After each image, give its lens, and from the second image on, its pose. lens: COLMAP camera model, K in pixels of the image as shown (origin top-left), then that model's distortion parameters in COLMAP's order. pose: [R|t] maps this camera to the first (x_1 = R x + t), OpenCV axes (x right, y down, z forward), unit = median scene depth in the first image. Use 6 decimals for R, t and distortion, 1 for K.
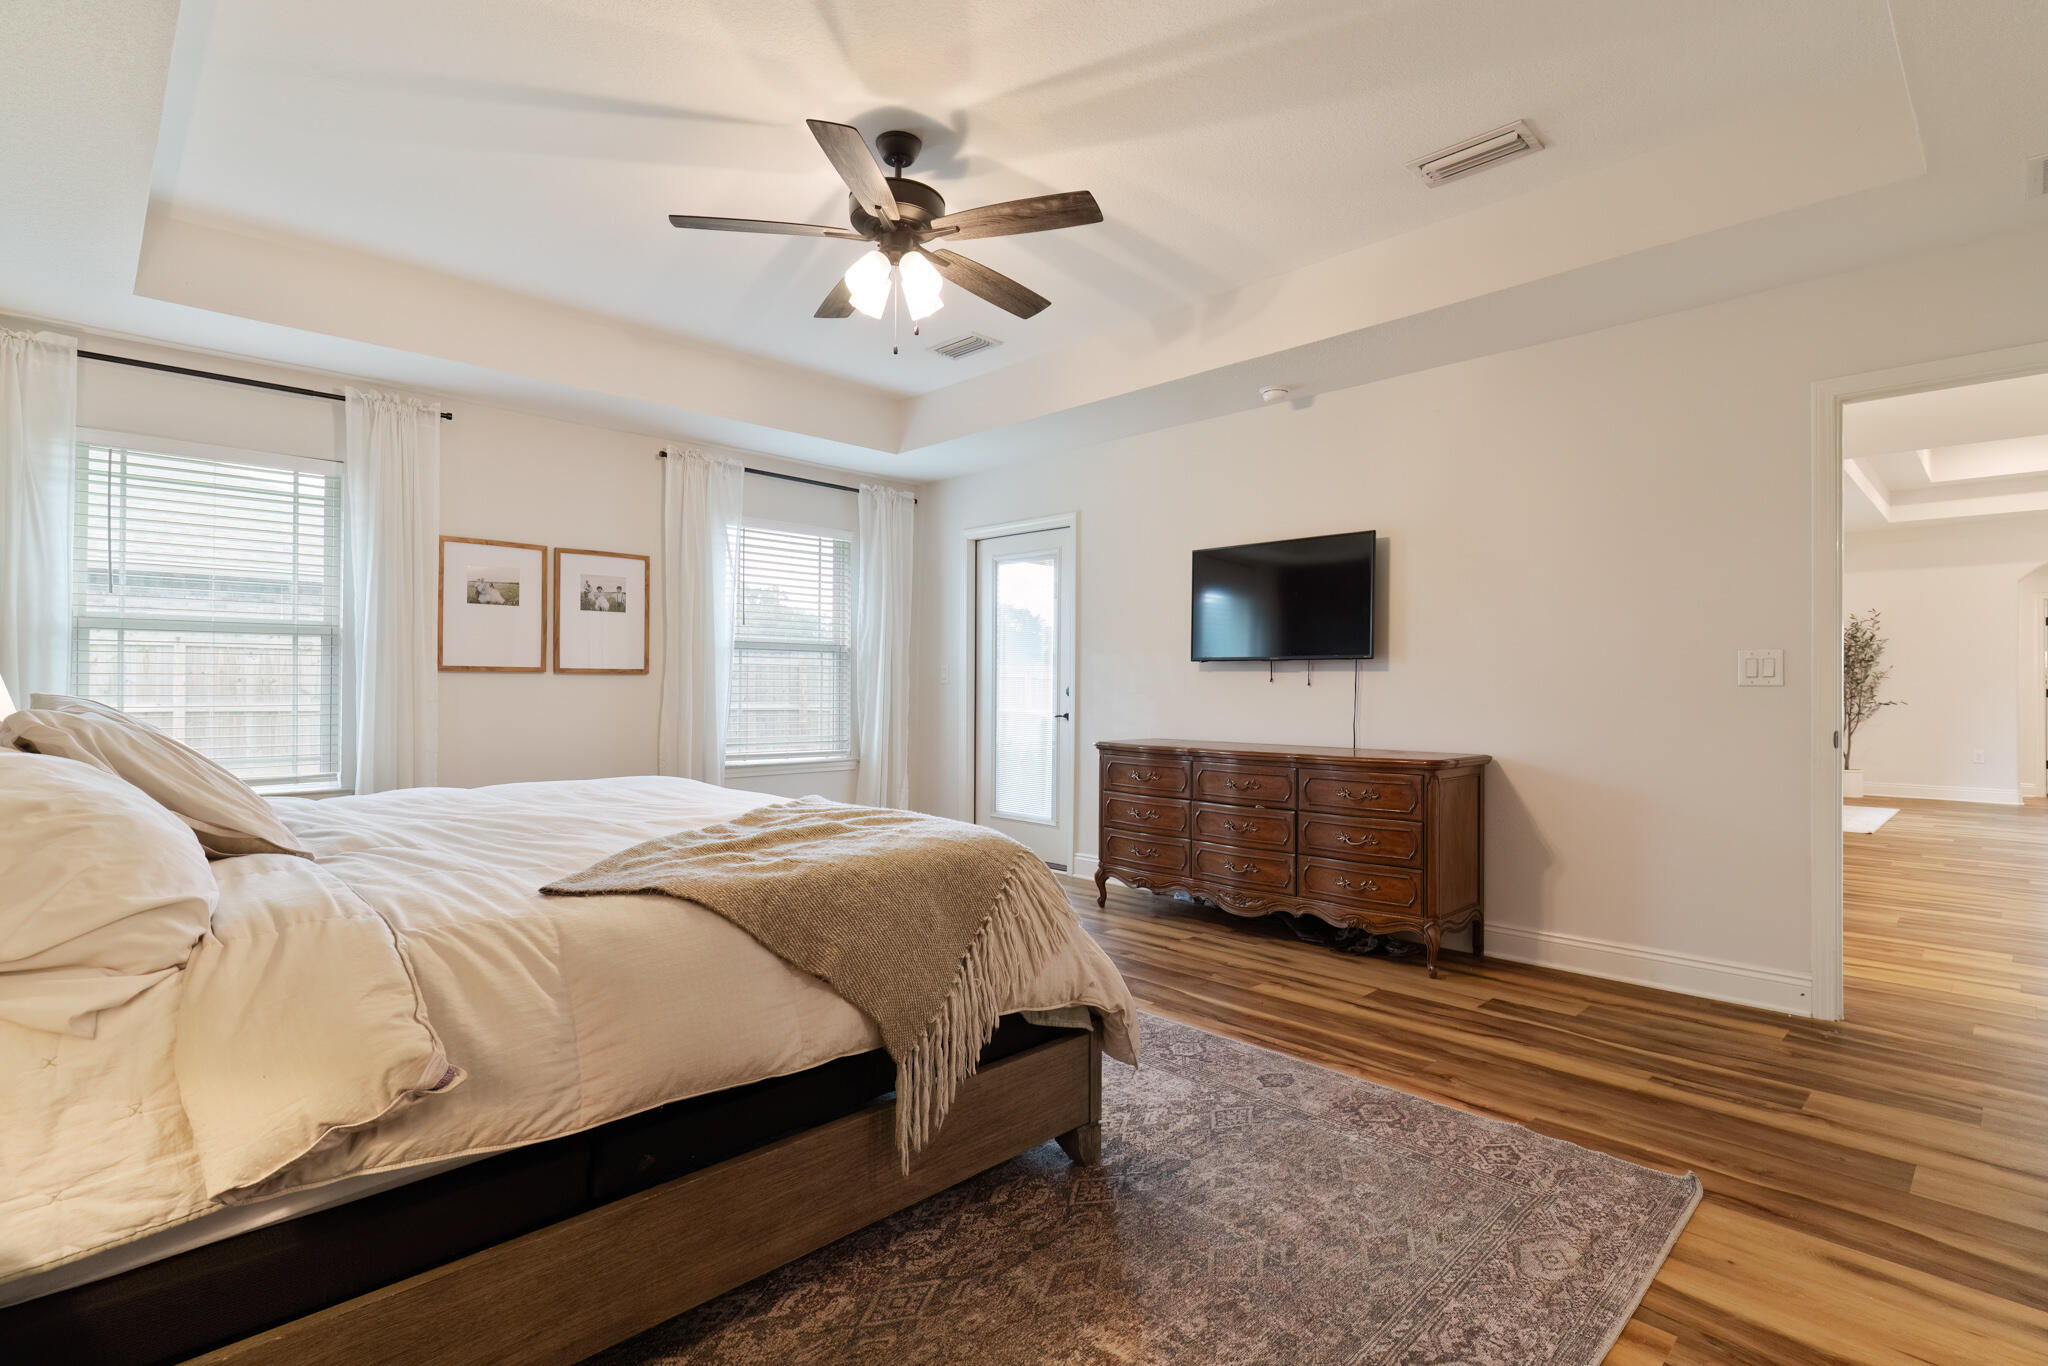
lens RADIAL K [[982.2, 0, 1024.0], [0, 982.2, 683.0], [0, 0, 1]] dist [0.003237, 0.000915]
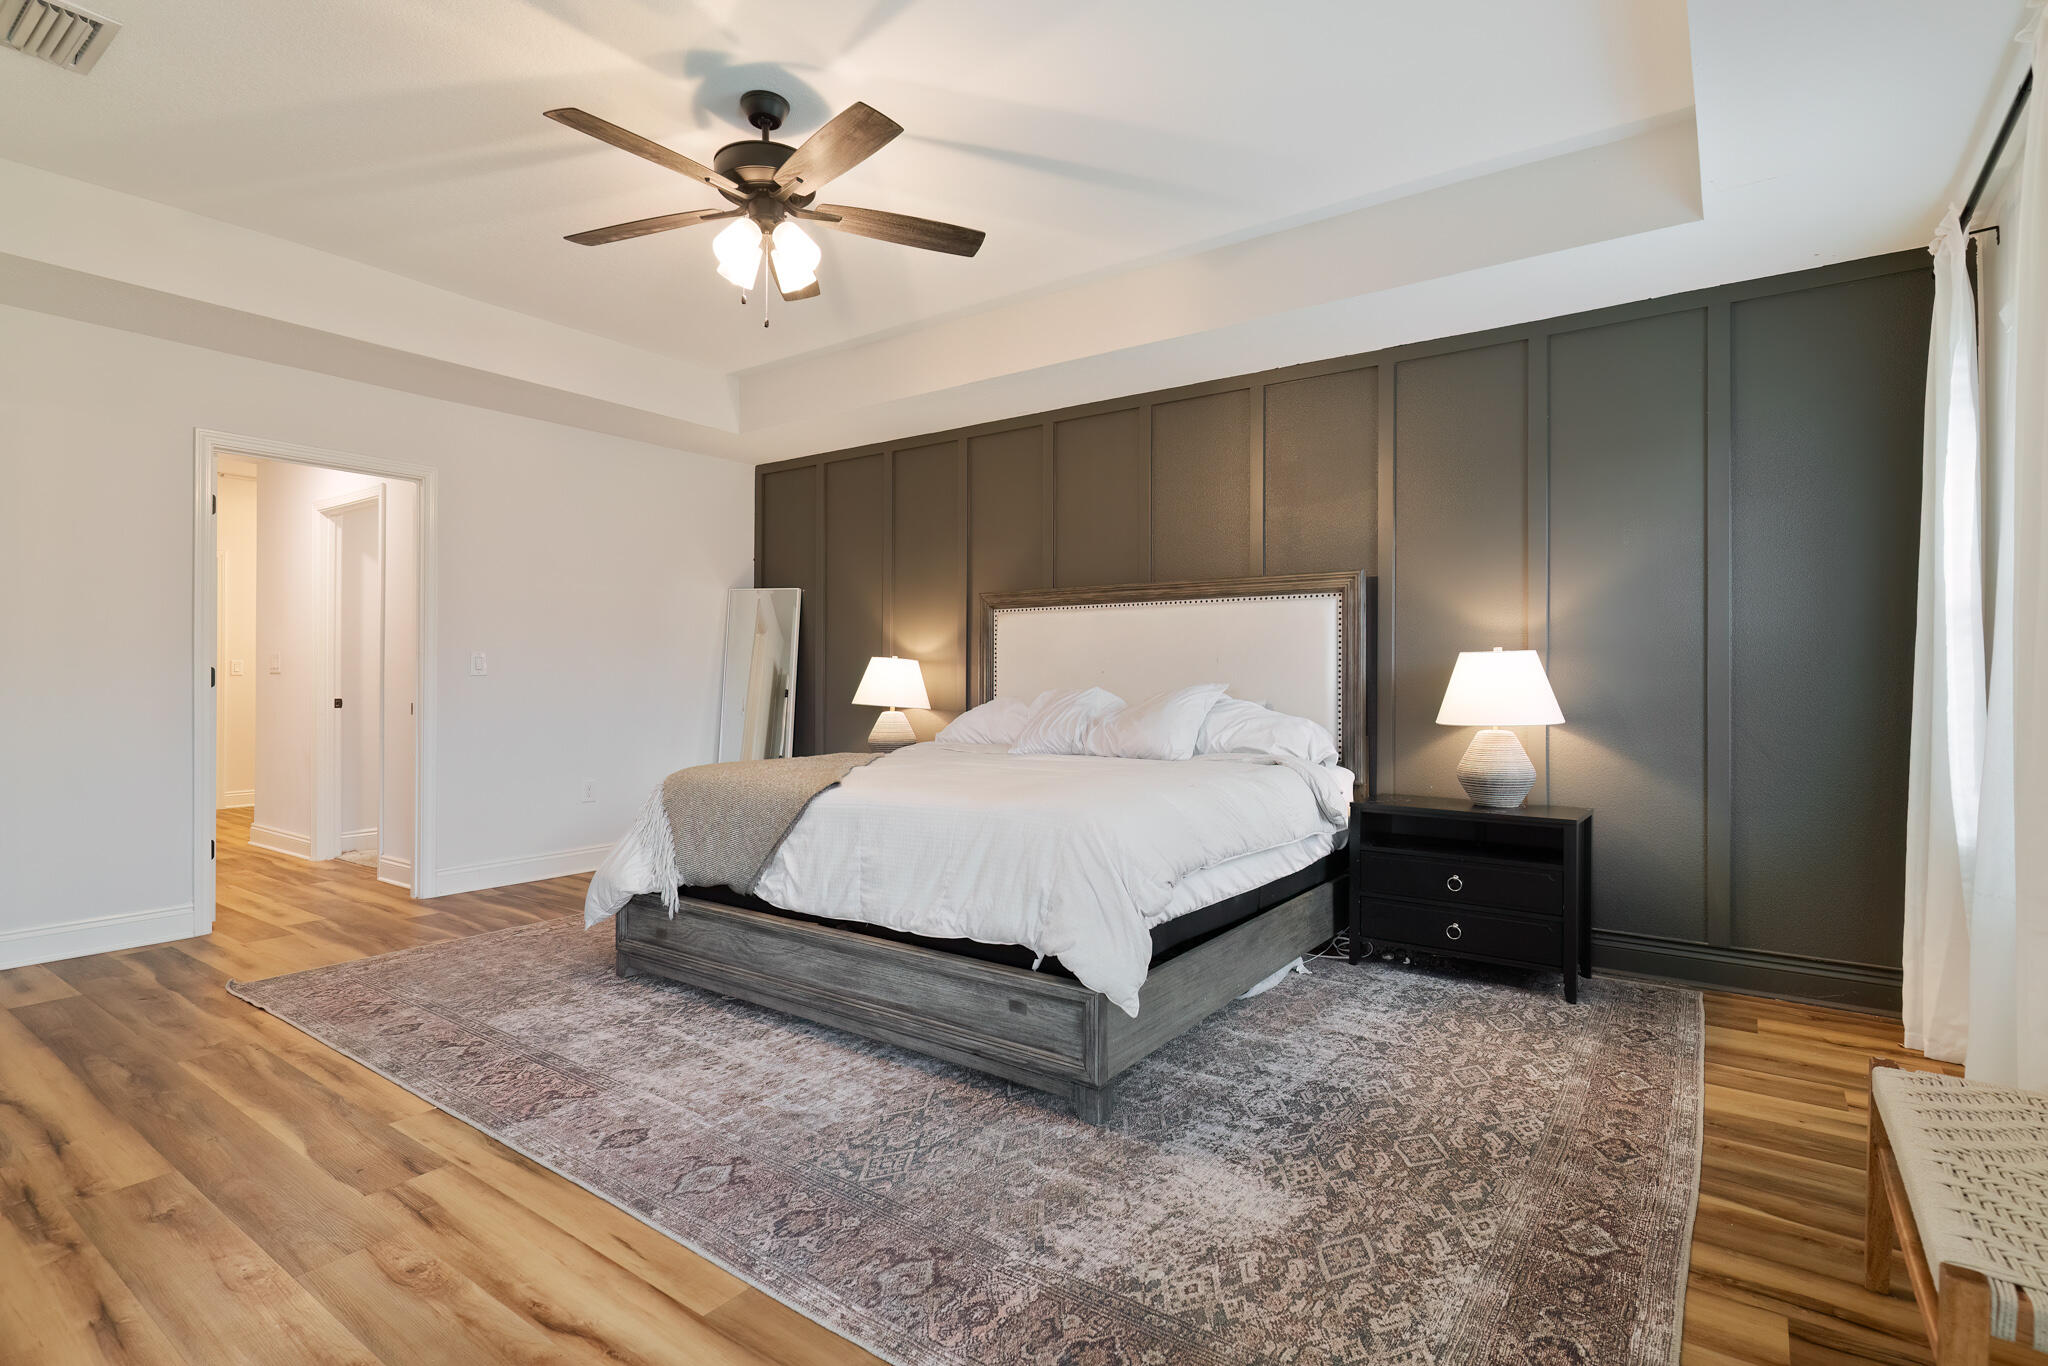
lens RADIAL K [[1004.1, 0, 1026.5], [0, 1004.1, 676.6], [0, 0, 1]] dist [-0.001438, -0.001880]
pose [[-0.985674, -0.008588, -0.168445, -0.230695], [-0.008648, 0.999963, -0.000376, 0.001888], [0.168442, 0.001086, -0.985711, 2.118062]]
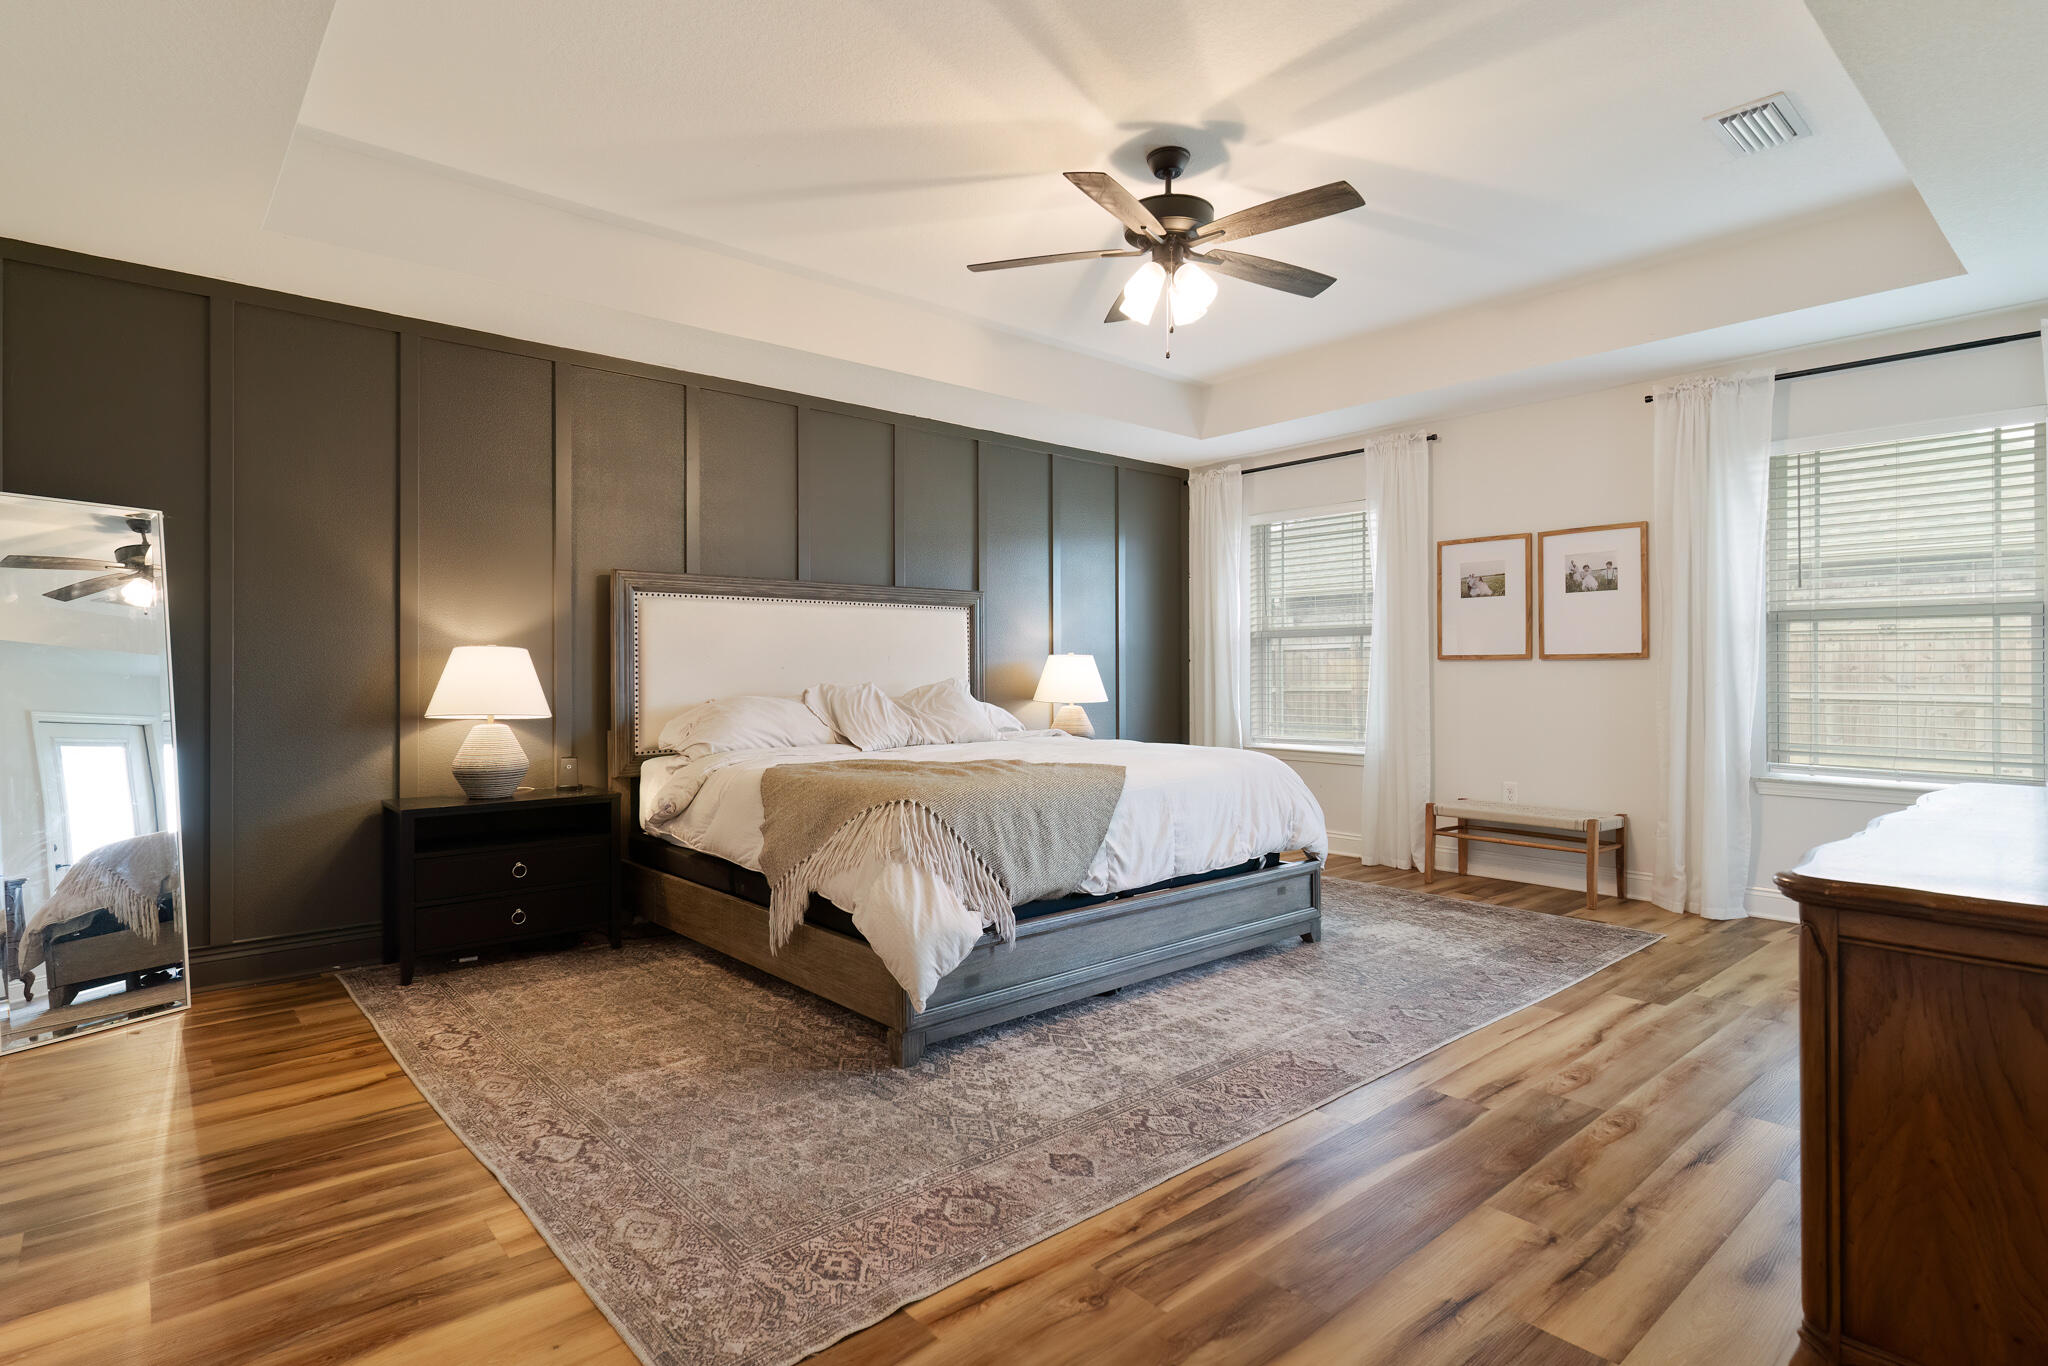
lens RADIAL K [[1040.9, 0, 1022.1], [0, 1040.9, 667.6], [0, 0, 1]] dist [-0.007525, 0.000057]
pose [[-0.059070, -0.009116, -0.998212, 1.048535], [0.004827, 0.999944, -0.009417, 0.008955], [0.998242, -0.005374, -0.059022, 0.961812]]
